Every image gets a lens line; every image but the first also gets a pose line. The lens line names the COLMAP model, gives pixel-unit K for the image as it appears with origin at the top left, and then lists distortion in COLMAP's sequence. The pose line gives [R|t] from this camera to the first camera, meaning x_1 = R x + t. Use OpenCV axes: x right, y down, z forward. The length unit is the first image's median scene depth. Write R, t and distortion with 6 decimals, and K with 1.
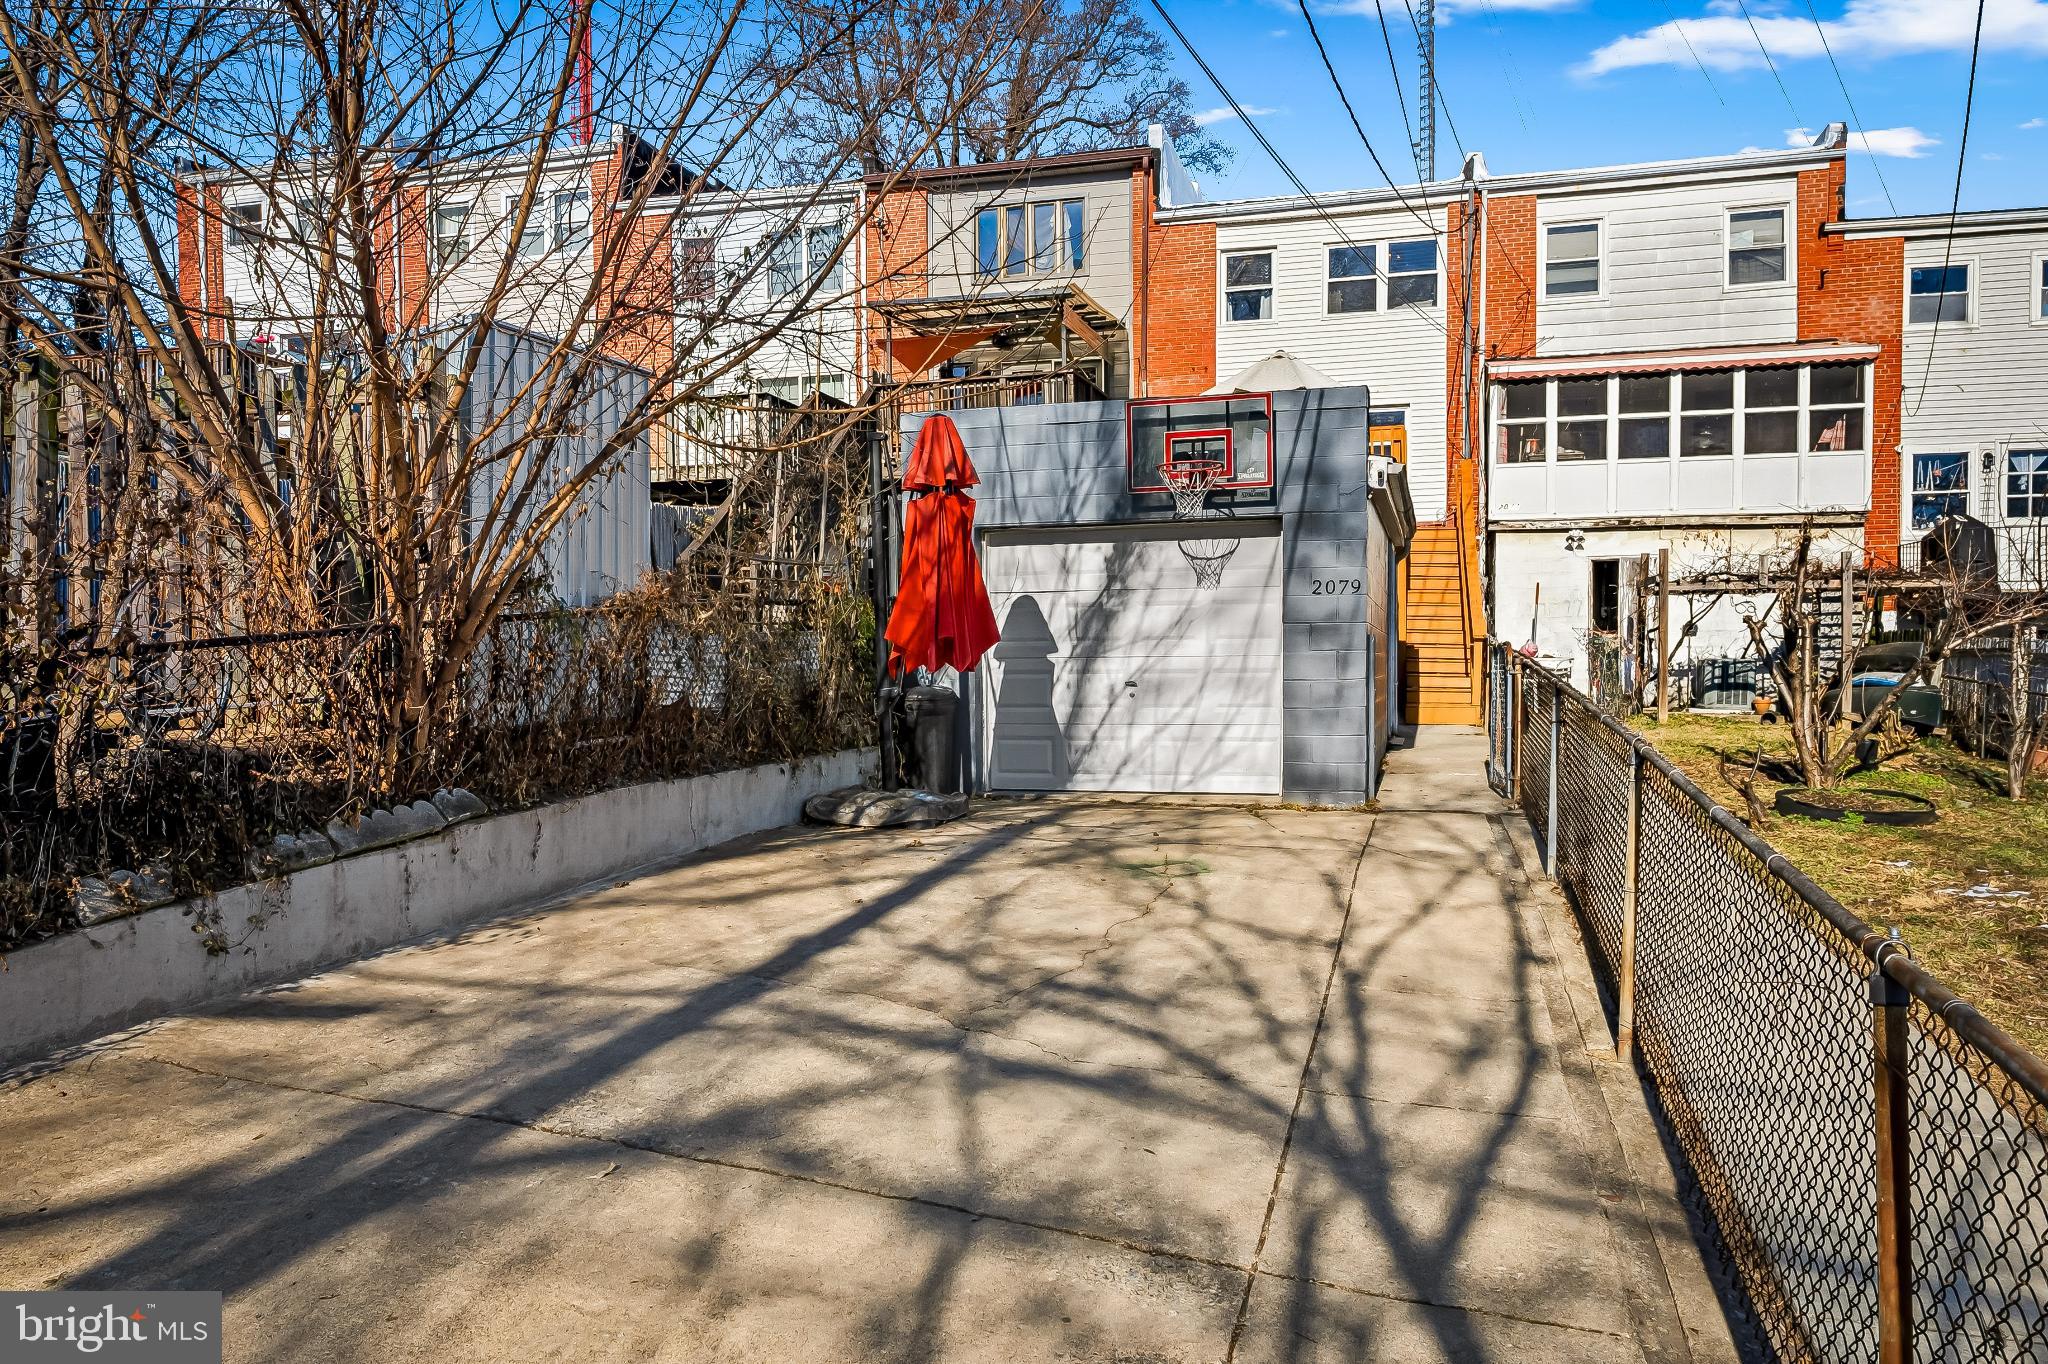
lens RADIAL K [[1453.1, 0, 1024.9], [0, 1453.1, 691.3], [0, 0, 1]] dist [-0.008040, -0.000592]
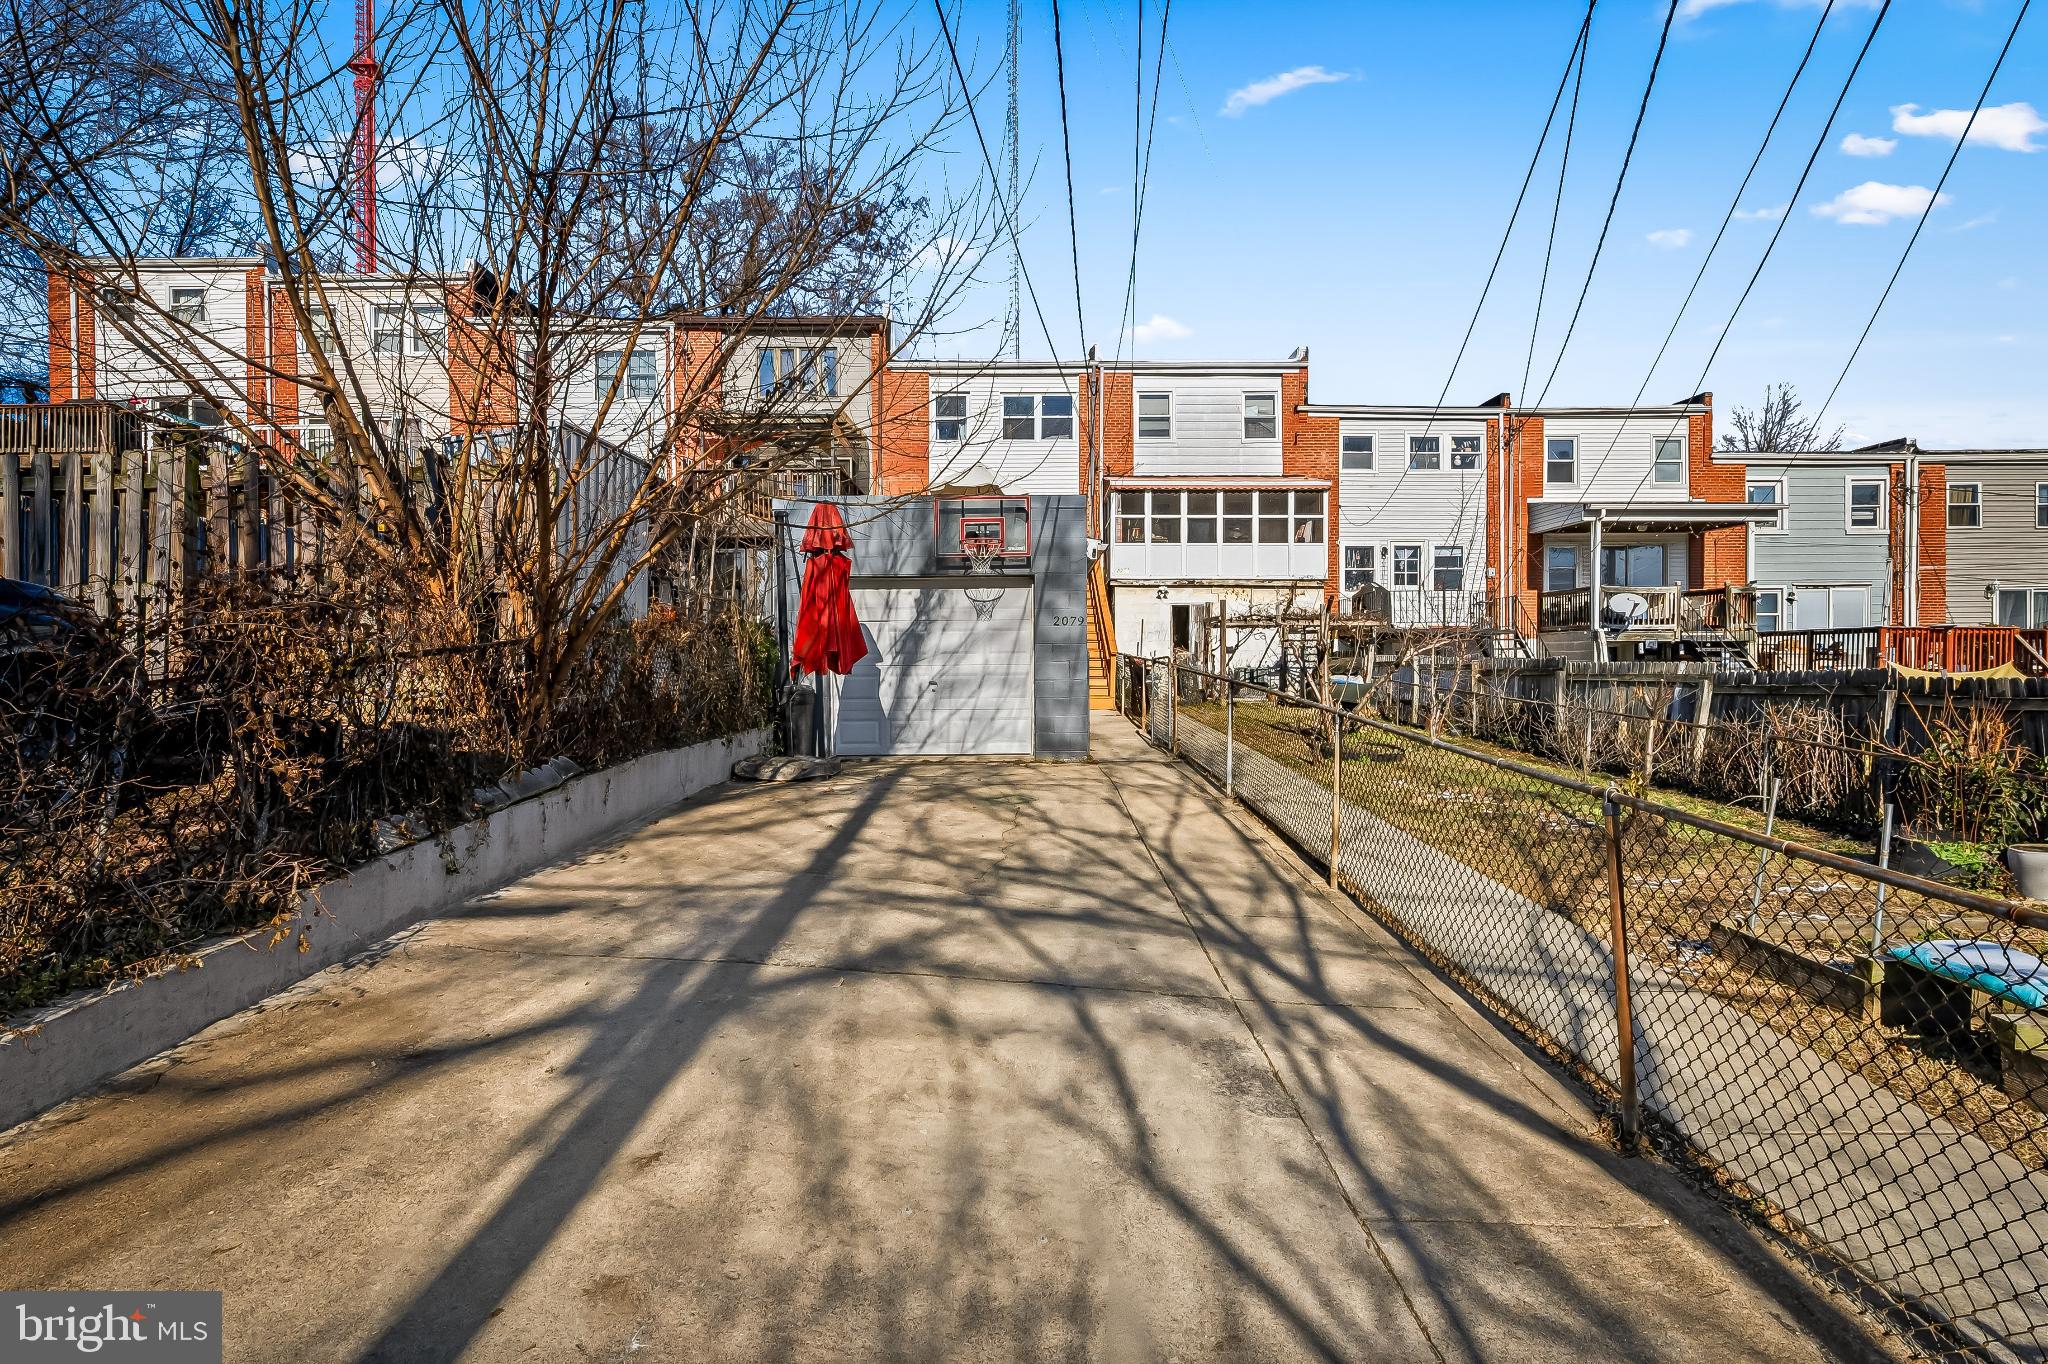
lens RADIAL K [[1041.3, 0, 1022.7], [0, 1041.3, 661.2], [0, 0, 1]] dist [-0.016803, 0.000499]
pose [[0.955310, 0.003969, 0.295579, -0.157373], [0.004554, 0.999594, -0.028141, 0.003154], [-0.295571, 0.028230, 0.954904, -0.058876]]
